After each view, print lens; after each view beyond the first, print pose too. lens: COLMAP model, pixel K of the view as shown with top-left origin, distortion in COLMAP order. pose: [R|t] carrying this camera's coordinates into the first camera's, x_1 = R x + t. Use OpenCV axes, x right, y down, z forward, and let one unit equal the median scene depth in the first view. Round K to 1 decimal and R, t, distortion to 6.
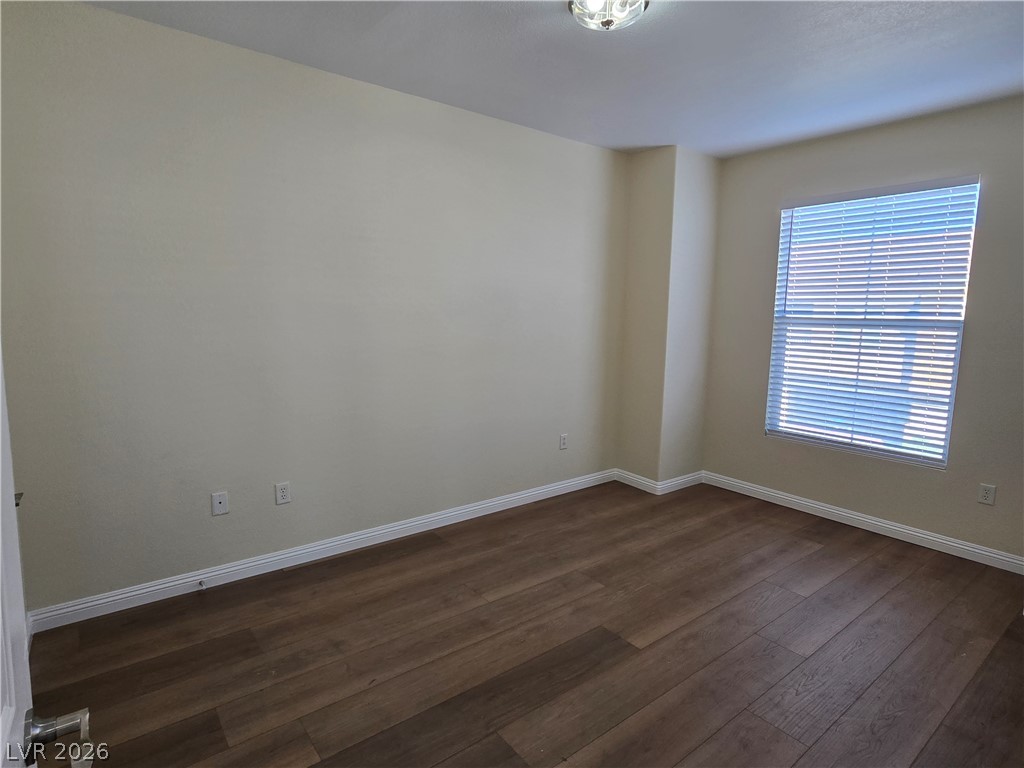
lens RADIAL K [[581.6, 0, 512.0], [0, 581.6, 384.0], [0, 0, 1]] dist [-0.001359, -0.000023]
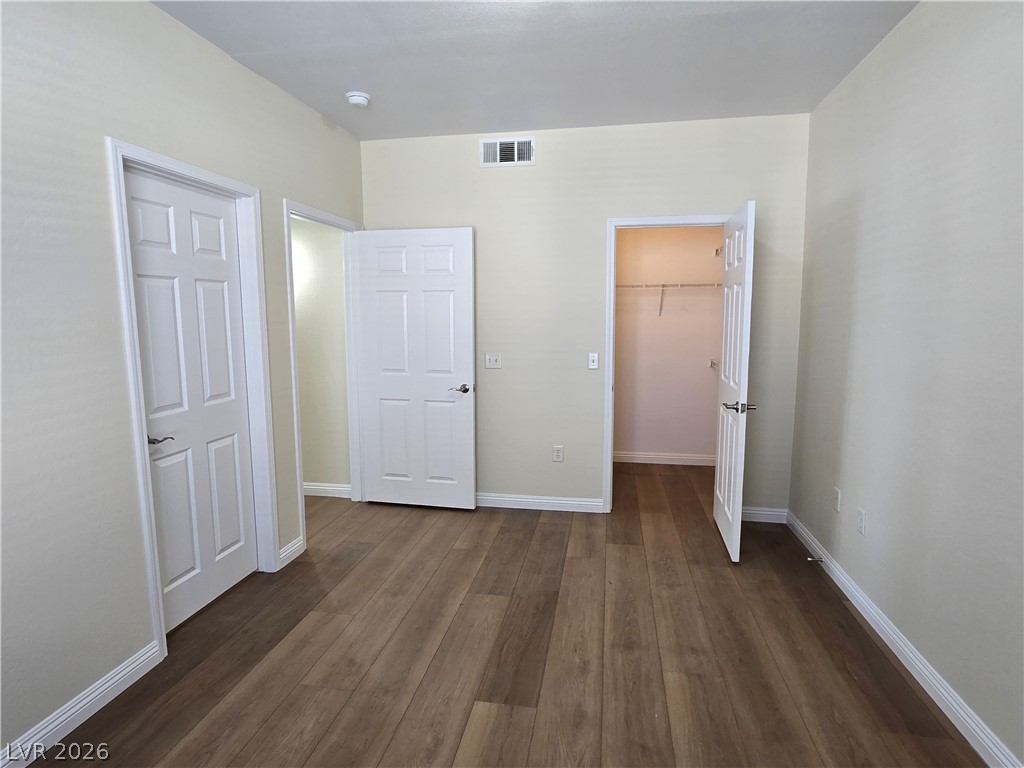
lens RADIAL K [[526.1, 0, 512.0], [0, 526.1, 384.0], [0, 0, 1]] dist [-0.002900, 0.000001]
pose [[-0.741617, 0.070865, -0.667070, 0.516572], [-0.101927, 0.970955, 0.216465, -0.135541], [0.663034, 0.228526, -0.712854, 1.148205]]
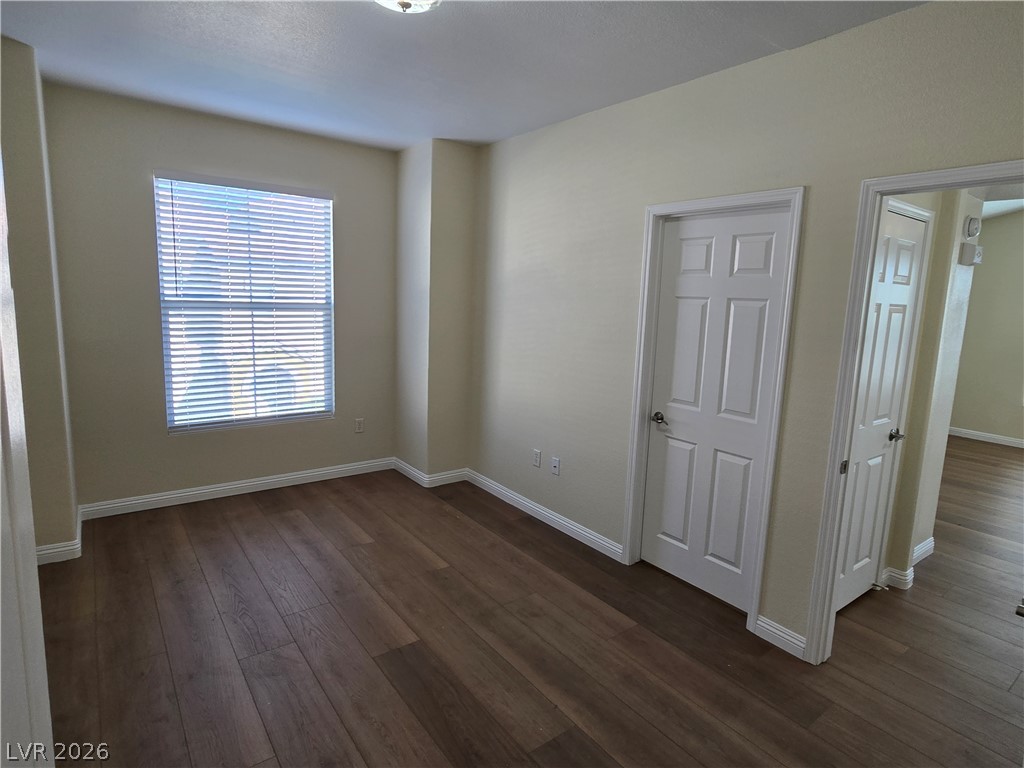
lens RADIAL K [[566.9, 0, 531.7], [0, 566.9, 382.0], [0, 0, 1]] dist [0.000670, -0.000019]
pose [[-0.023045, -0.176090, 0.984104, -0.550819], [0.086398, 0.980332, 0.177438, -0.127583], [-0.995994, 0.089114, -0.007378, 0.591488]]
